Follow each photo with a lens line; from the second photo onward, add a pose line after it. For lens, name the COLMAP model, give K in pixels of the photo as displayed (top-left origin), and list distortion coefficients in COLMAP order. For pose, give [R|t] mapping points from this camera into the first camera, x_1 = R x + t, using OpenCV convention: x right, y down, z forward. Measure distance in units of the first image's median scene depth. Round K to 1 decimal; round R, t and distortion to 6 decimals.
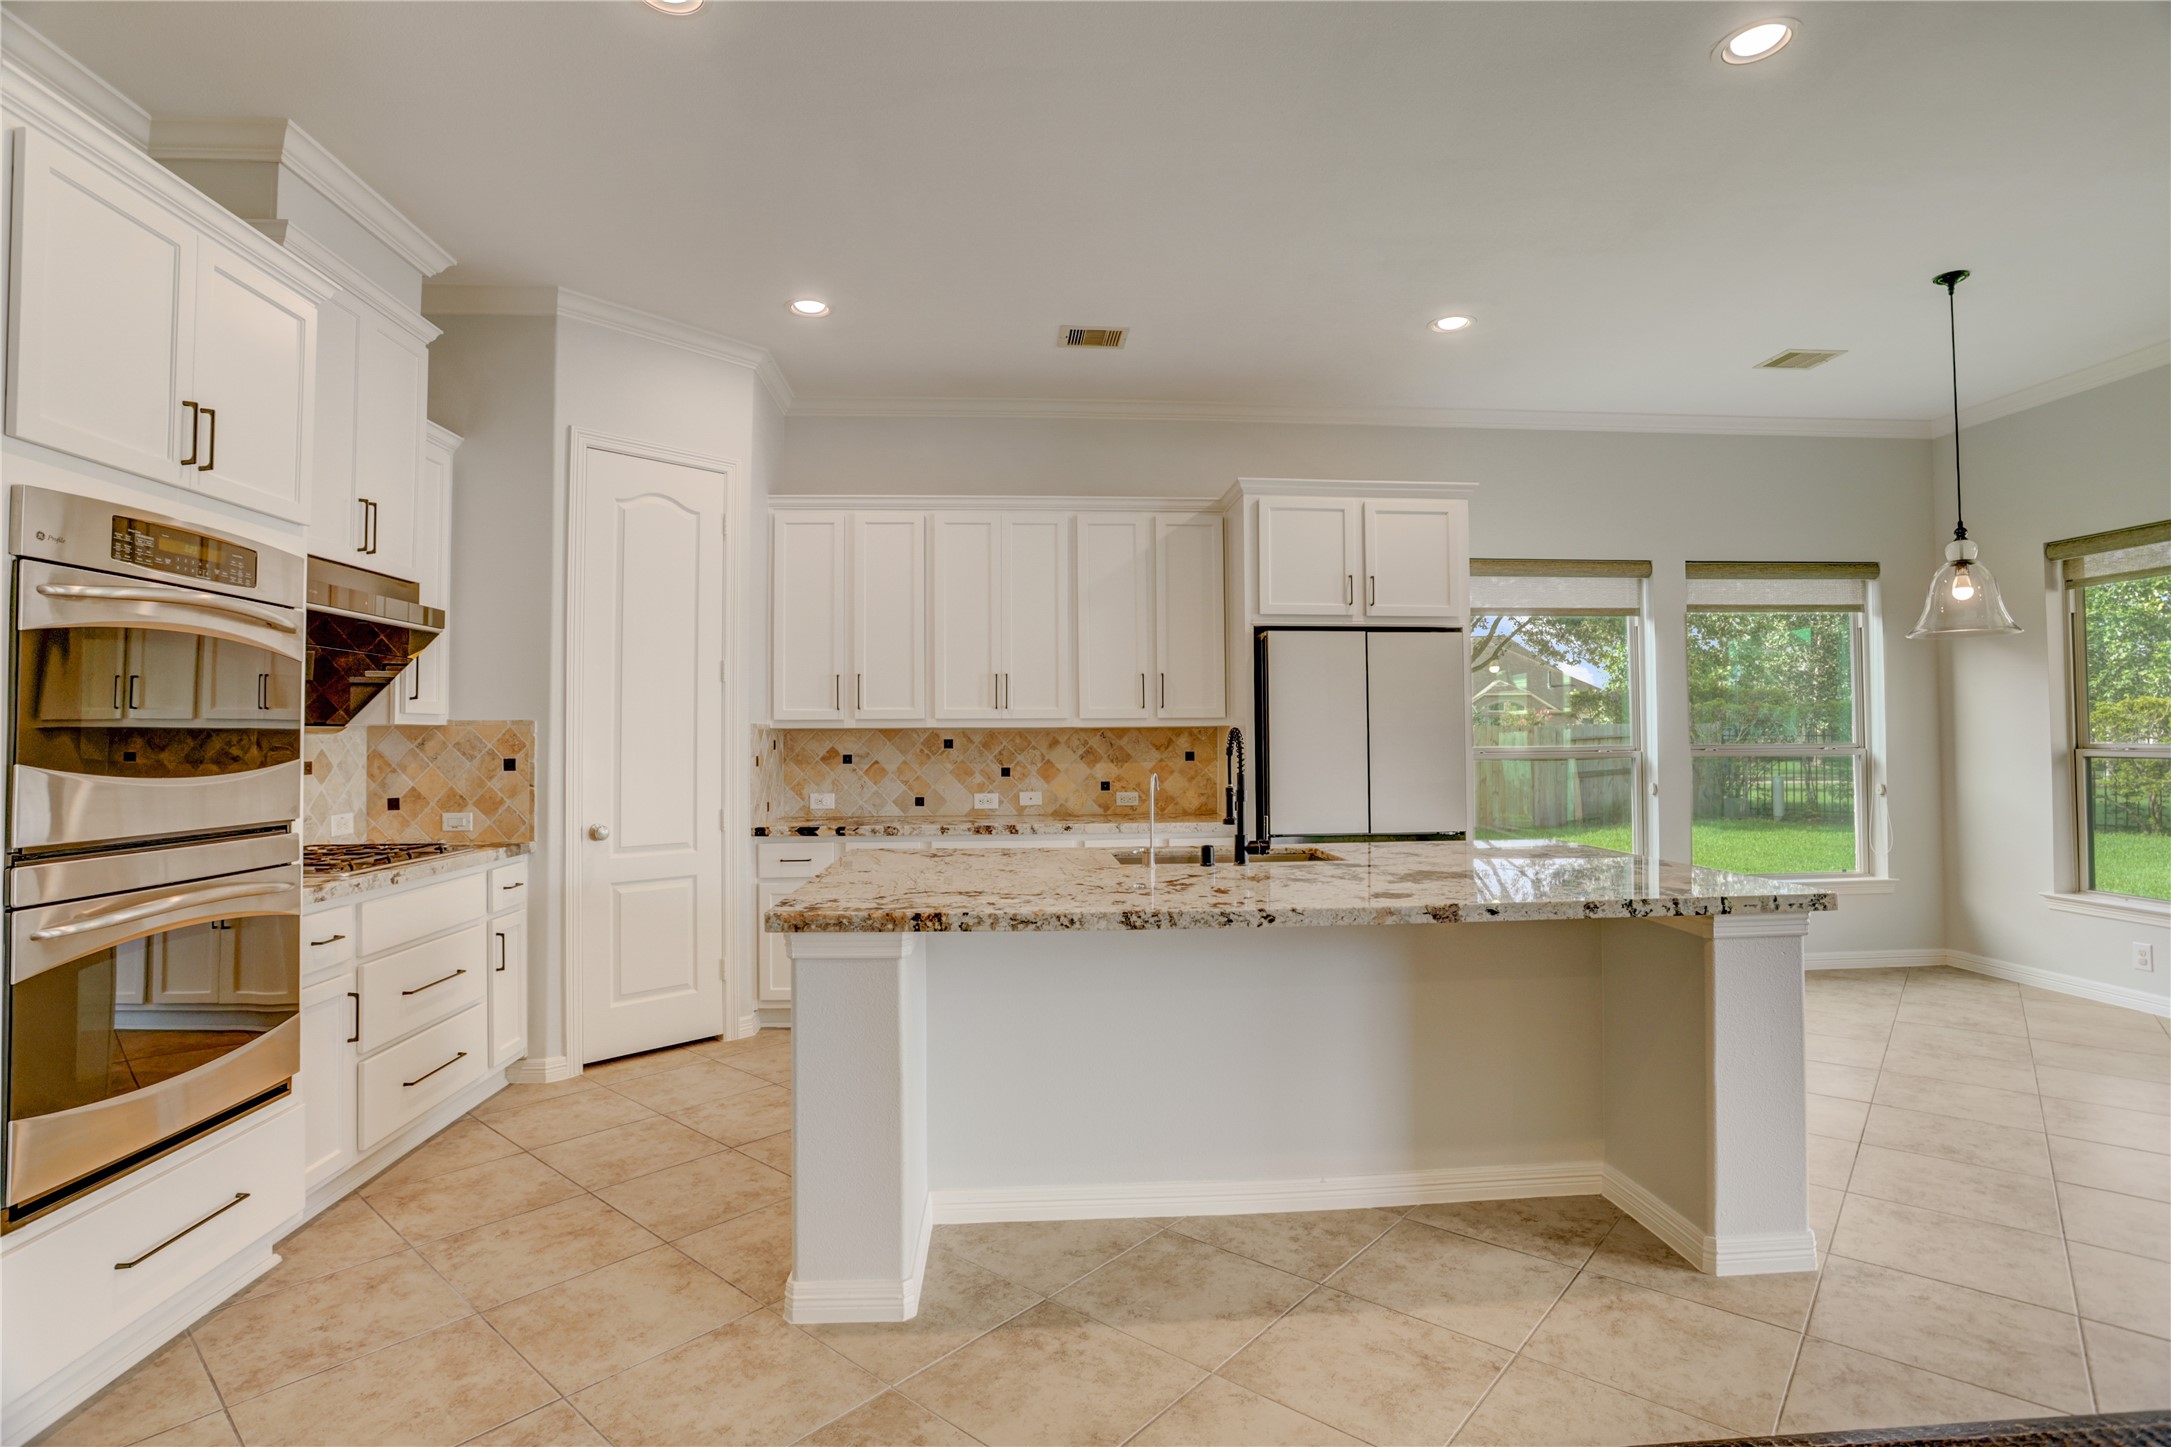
lens RADIAL K [[1062.8, 0, 1079.8], [0, 1062.8, 713.6], [0, 0, 1]] dist [-0.079840, 0.036720]
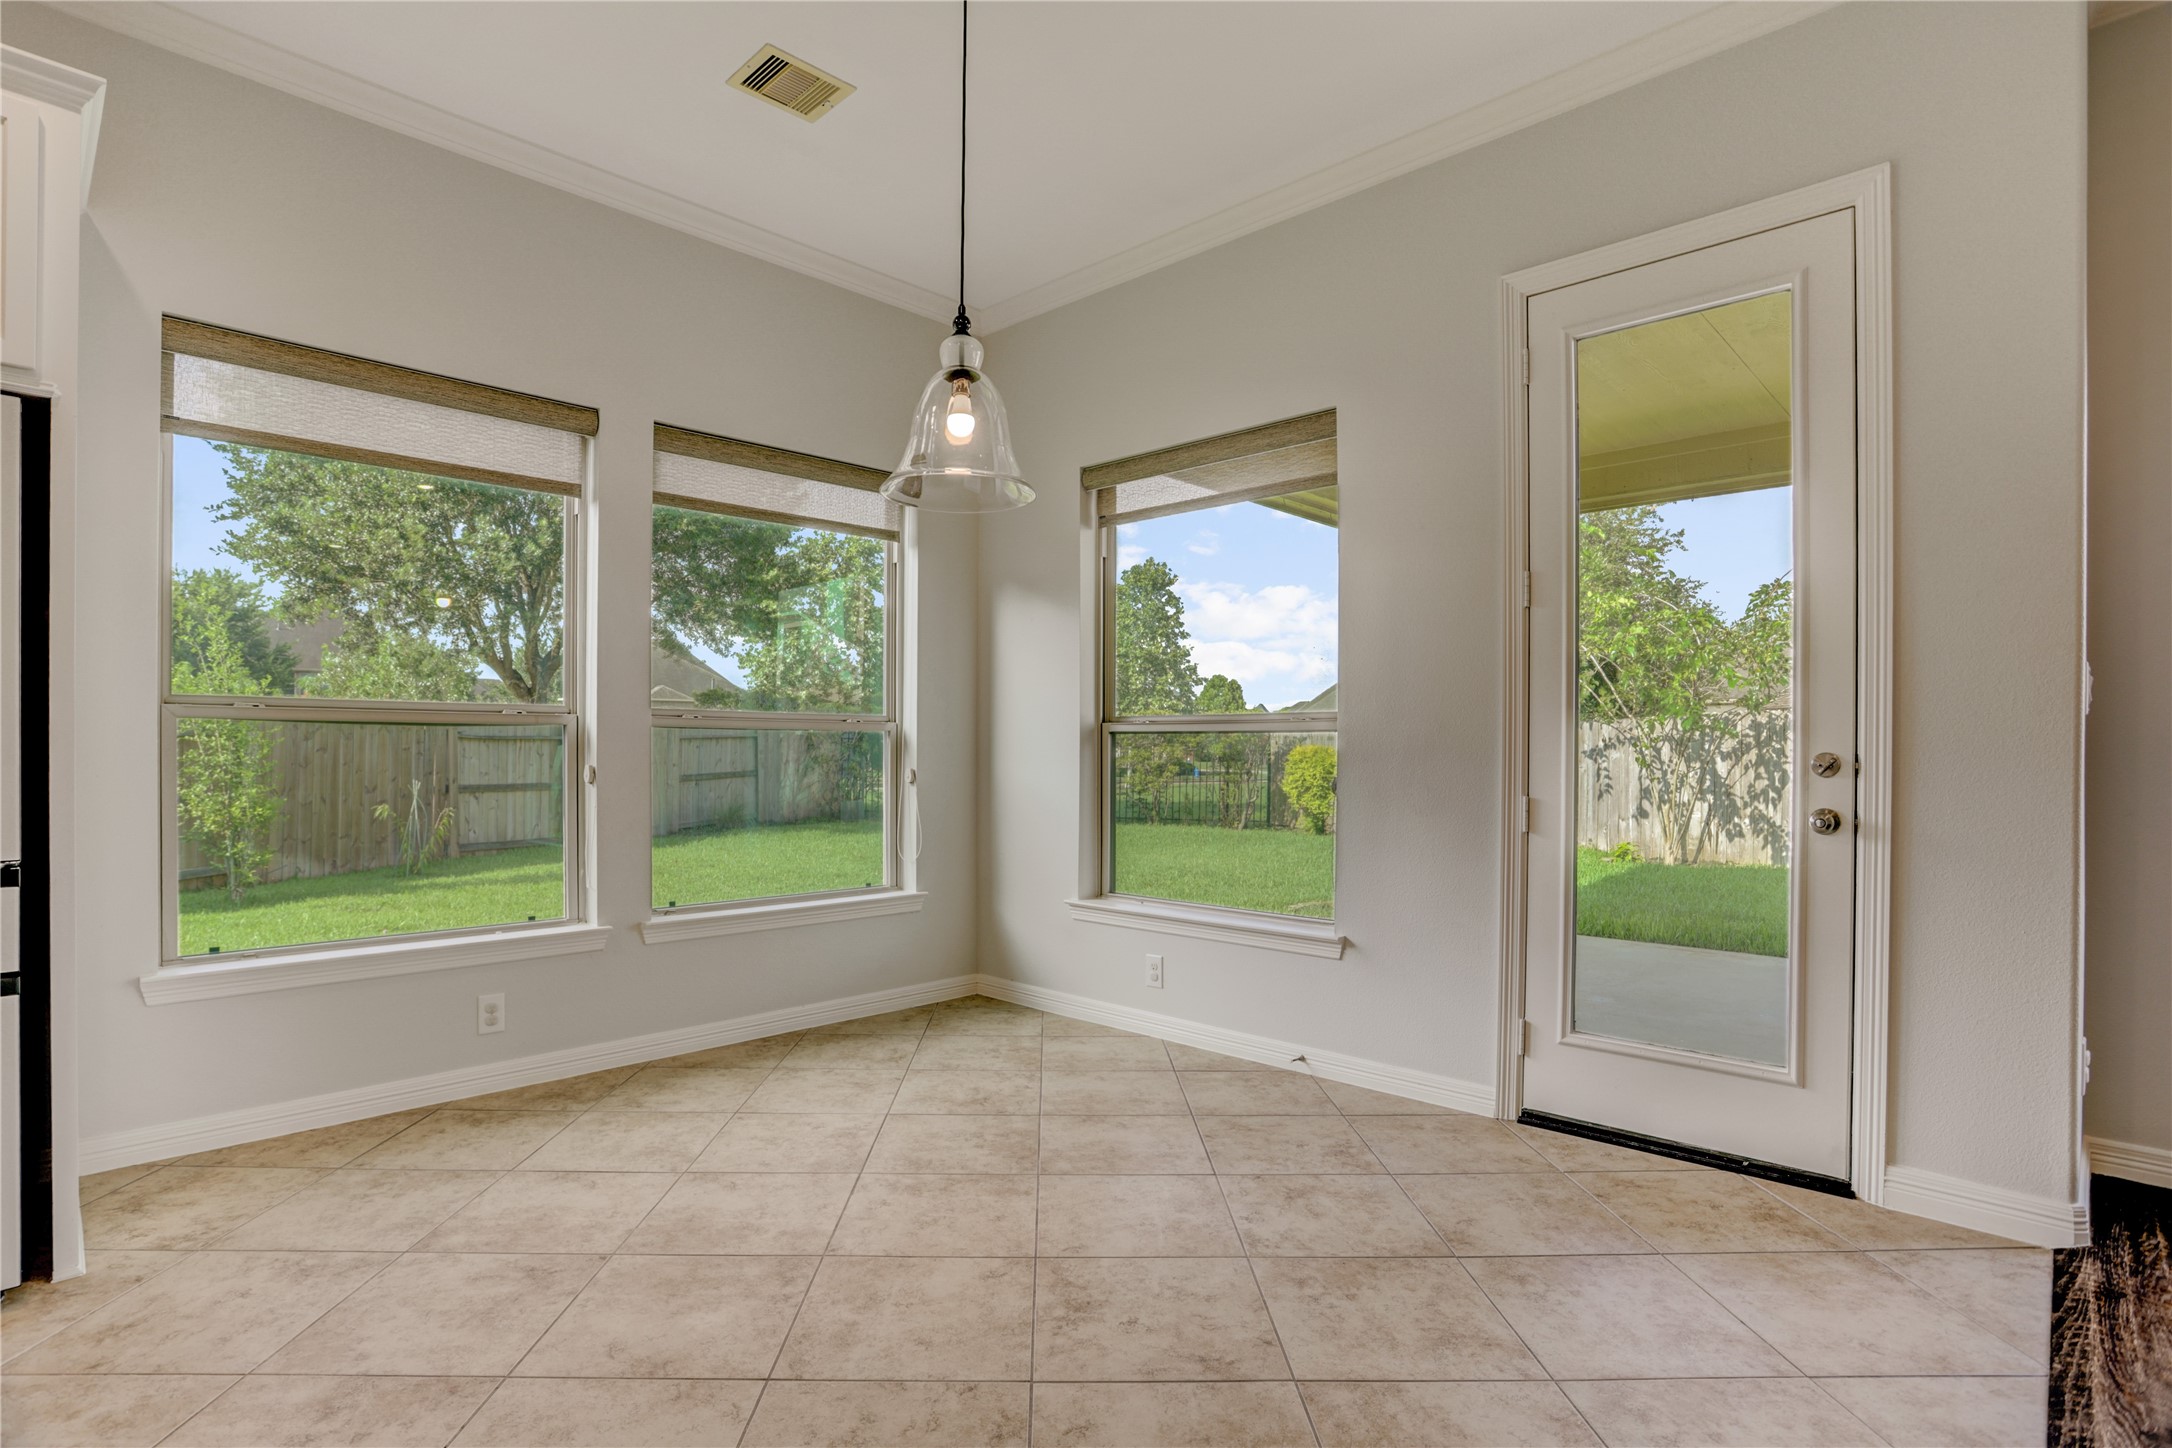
lens RADIAL K [[1069.2, 0, 1061.4], [0, 1069.2, 754.6], [0, 0, 1]] dist [-0.067949, 0.029634]
pose [[0.746601, 0.007720, 0.665227, 0.399415], [-0.027341, 0.999444, 0.019087, 0.048186], [-0.664710, -0.032438, 0.746397, 0.395745]]
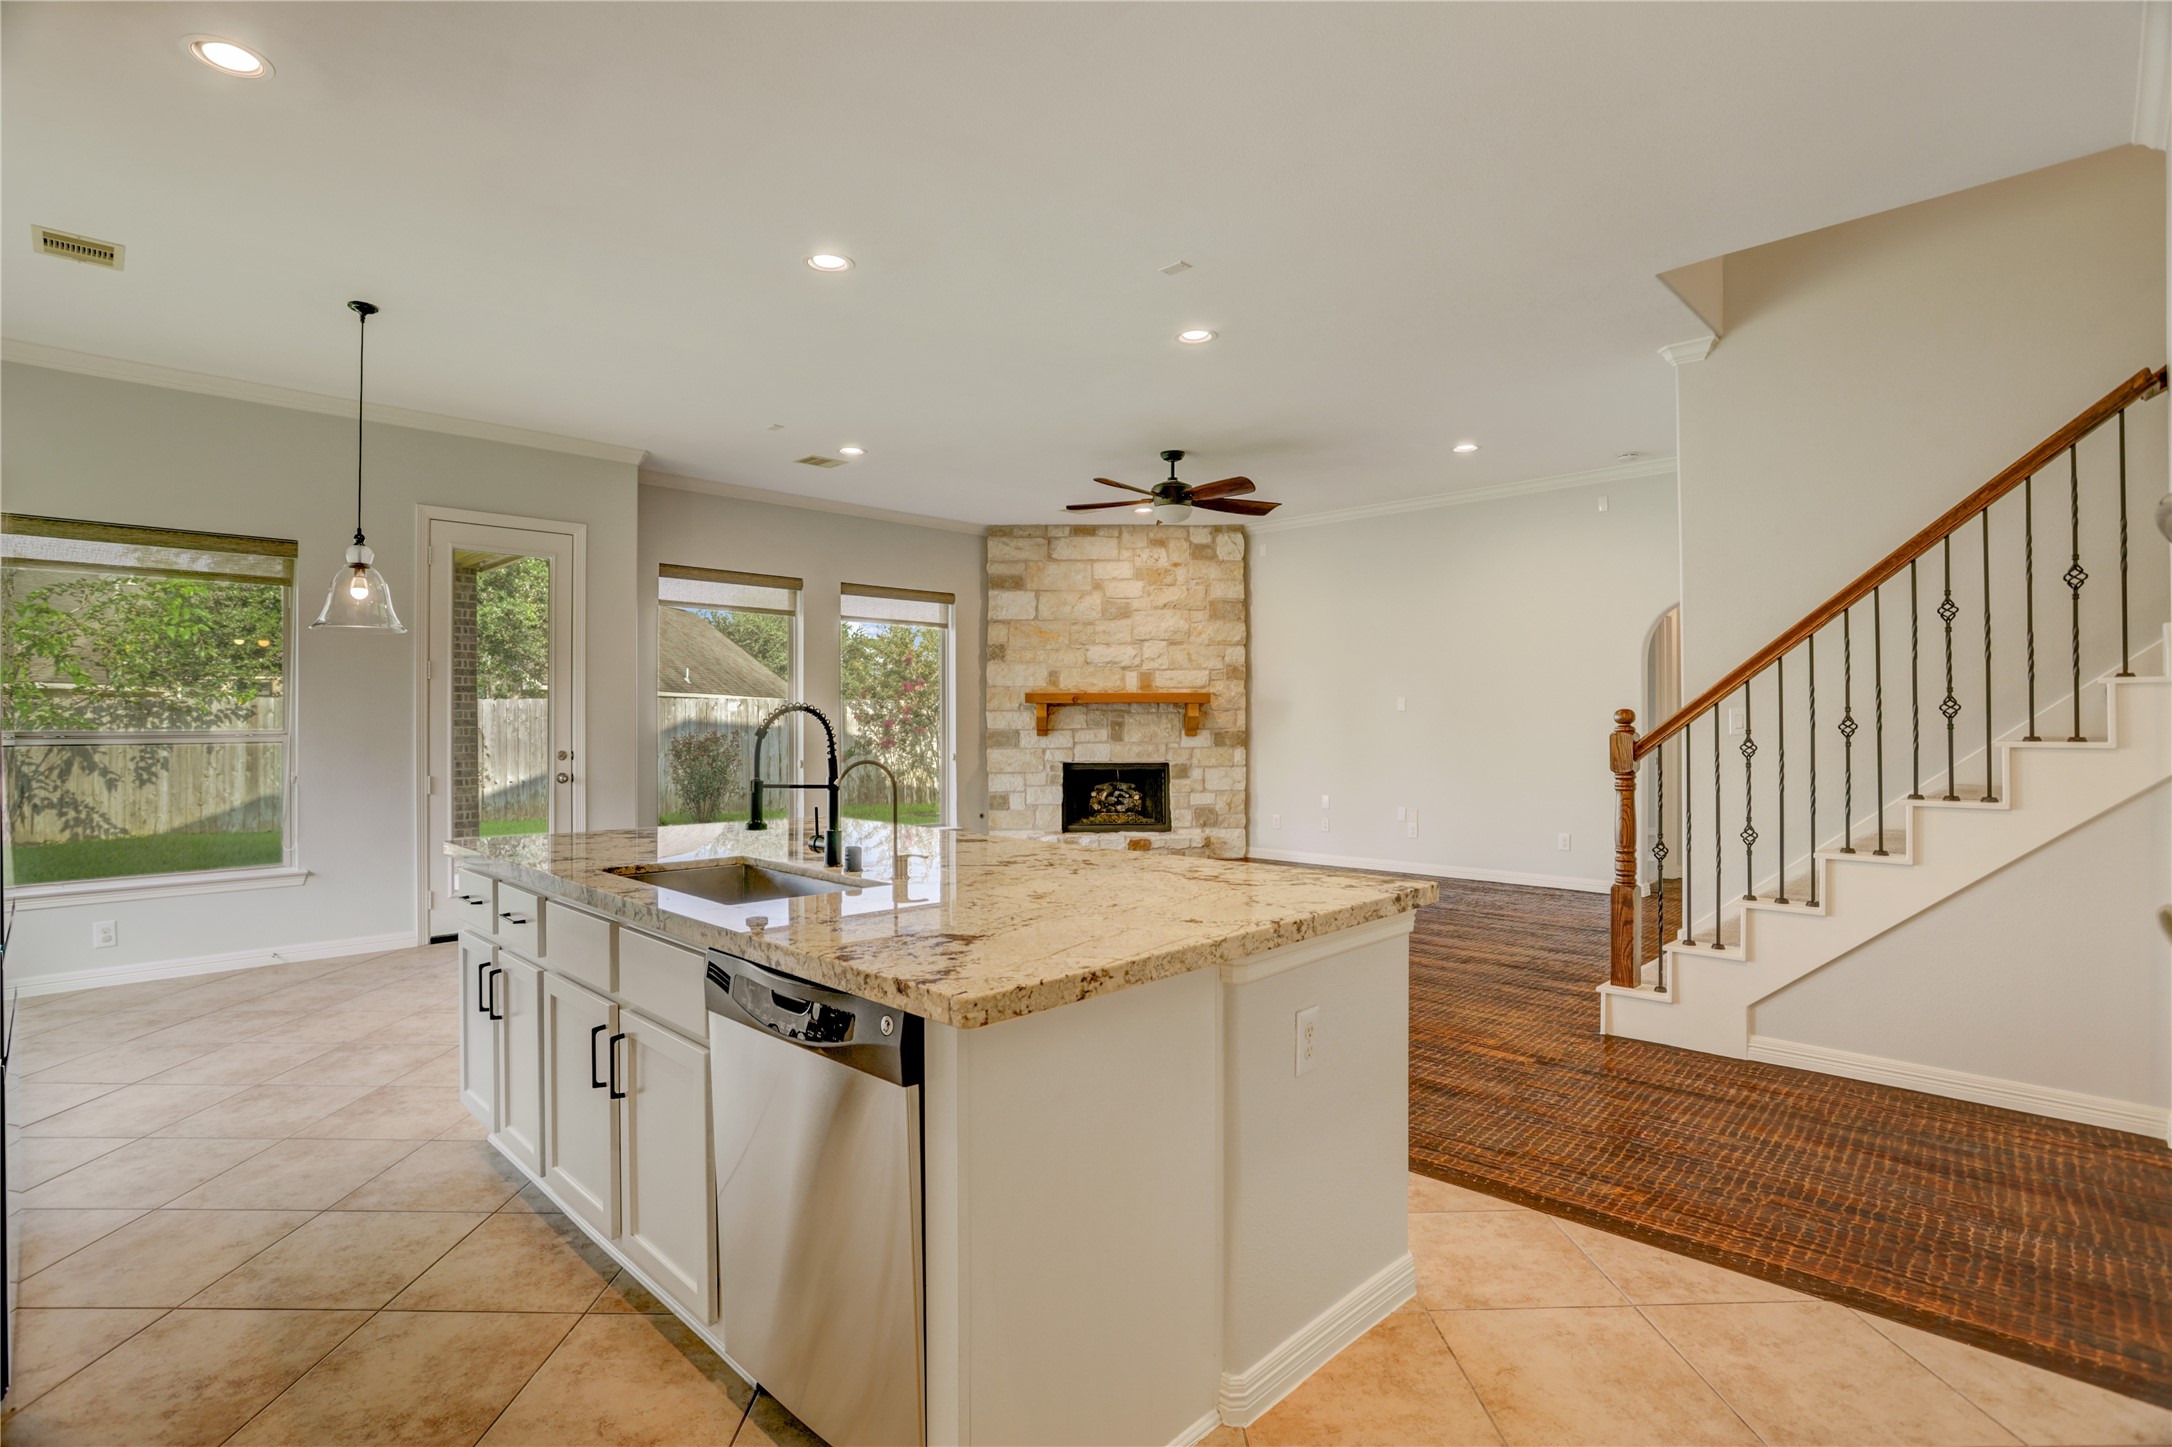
lens RADIAL K [[1063.3, 0, 1080.3], [0, 1063.3, 713.6], [0, 0, 1]] dist [-0.079840, 0.036720]
pose [[-0.659371, 0.012551, 0.751713, -0.395930], [-0.012740, 0.999531, -0.027863, 0.027544], [-0.751710, -0.027949, -0.658901, 0.915386]]
